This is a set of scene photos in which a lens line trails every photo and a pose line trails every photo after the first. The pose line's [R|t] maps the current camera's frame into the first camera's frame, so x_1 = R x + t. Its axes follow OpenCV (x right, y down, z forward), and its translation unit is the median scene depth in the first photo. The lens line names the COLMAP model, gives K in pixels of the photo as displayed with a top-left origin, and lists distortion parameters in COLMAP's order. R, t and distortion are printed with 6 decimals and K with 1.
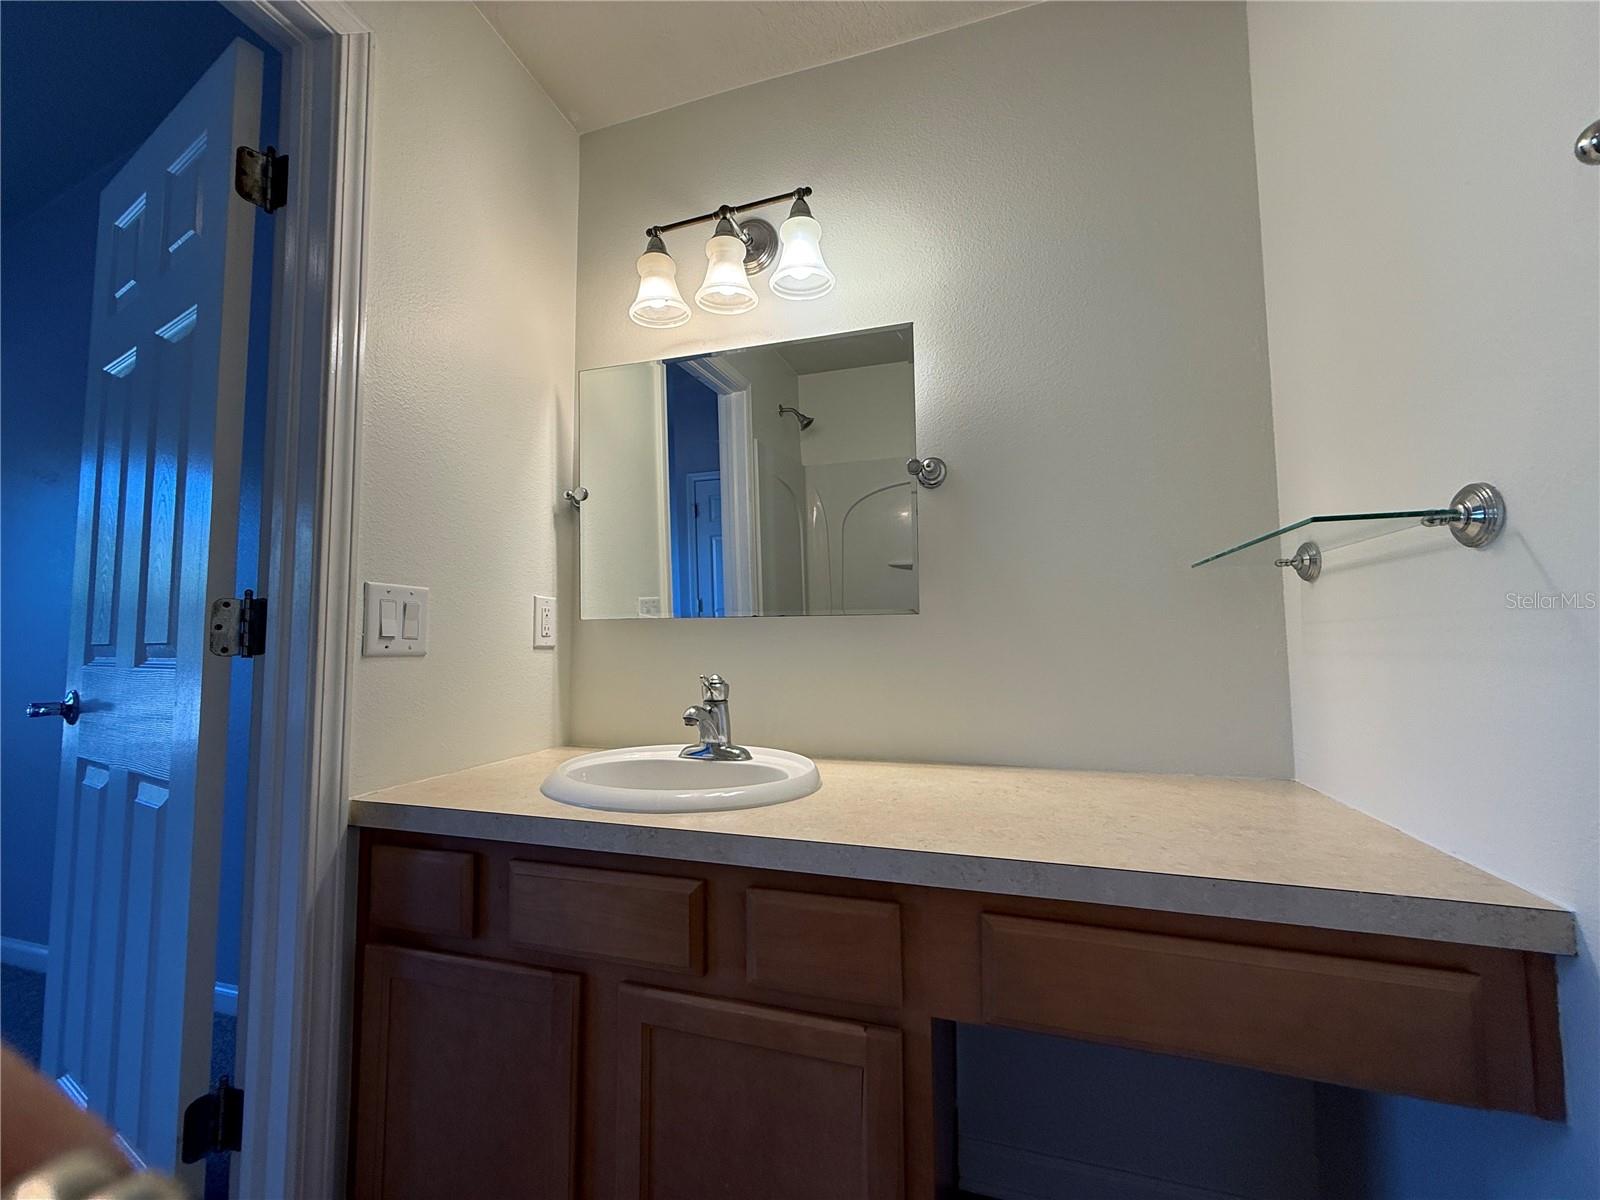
lens RADIAL K [[636.4, 0, 798.4], [0, 636.4, 596.4], [0, 0, 1]] dist [0.001362, 0.000181]
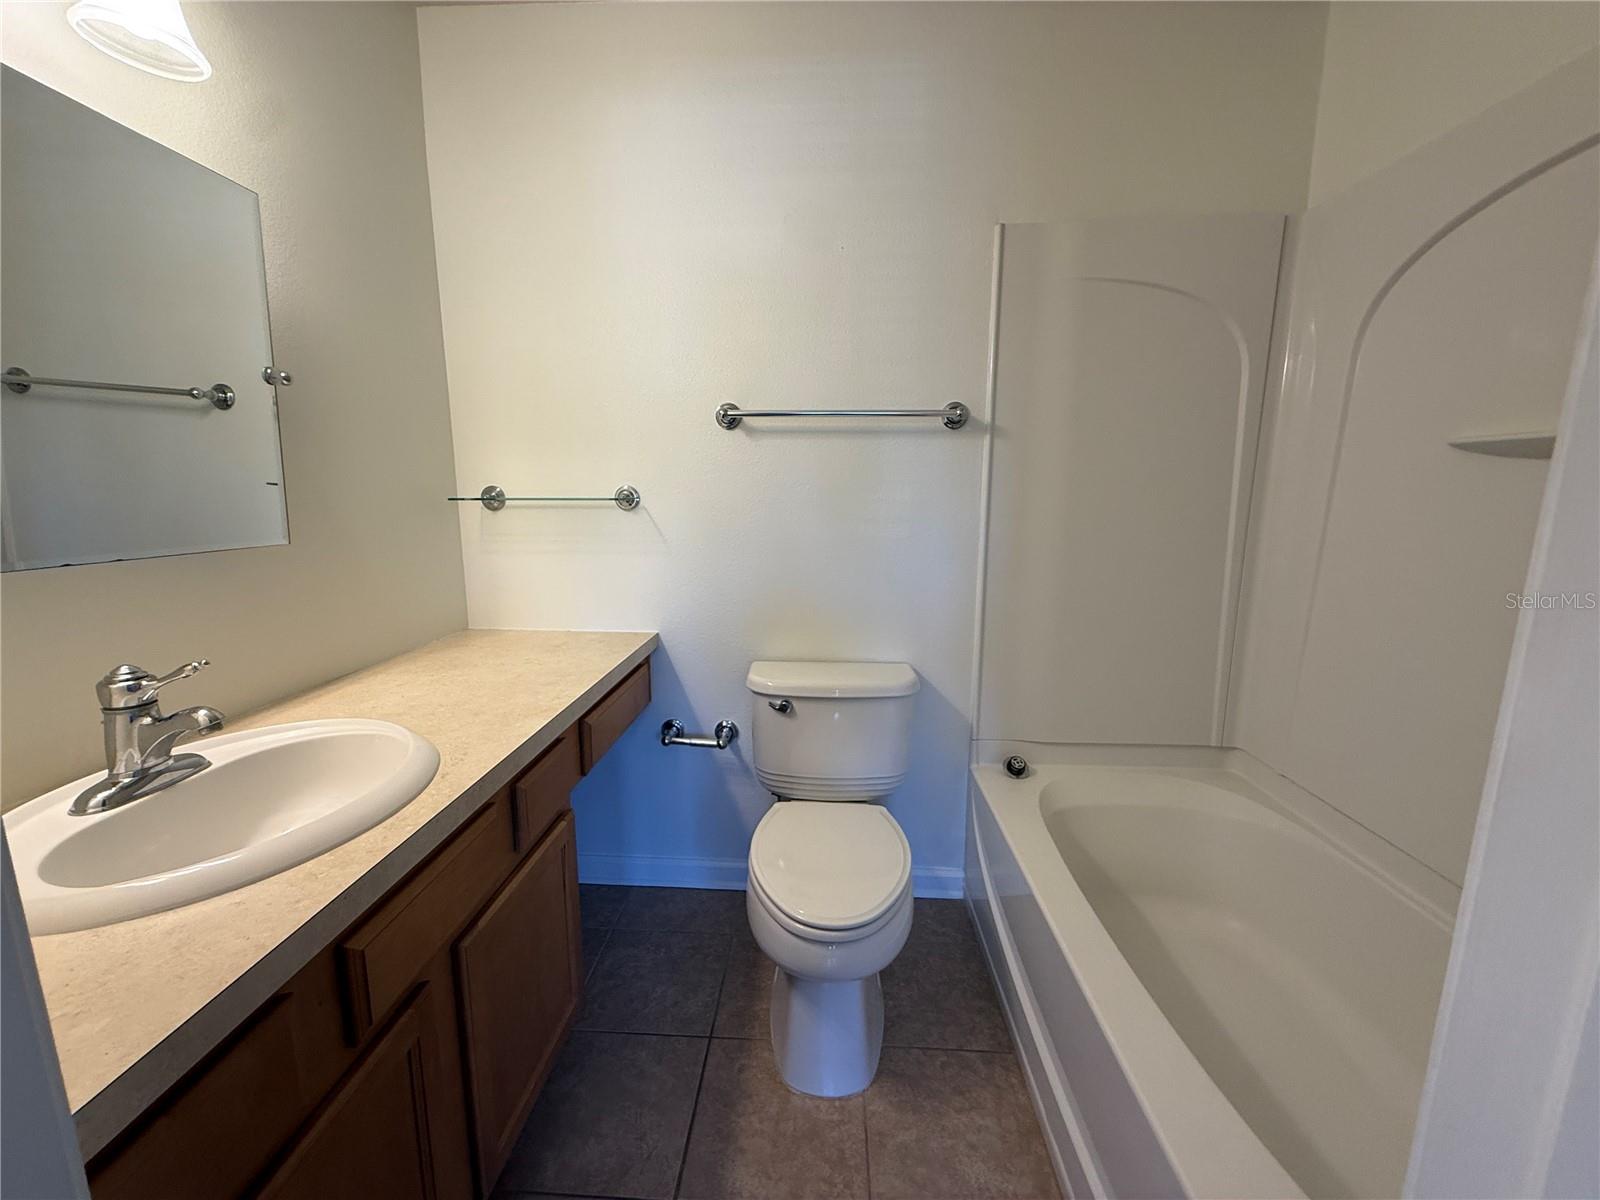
lens RADIAL K [[636.4, 0, 798.4], [0, 636.4, 596.4], [0, 0, 1]] dist [0.001362, 0.000181]
pose [[-0.242947, -0.153461, 0.957824, -1.388766], [-0.077949, 0.987302, 0.138412, -0.123843], [-0.966903, -0.041035, -0.251825, 0.818140]]
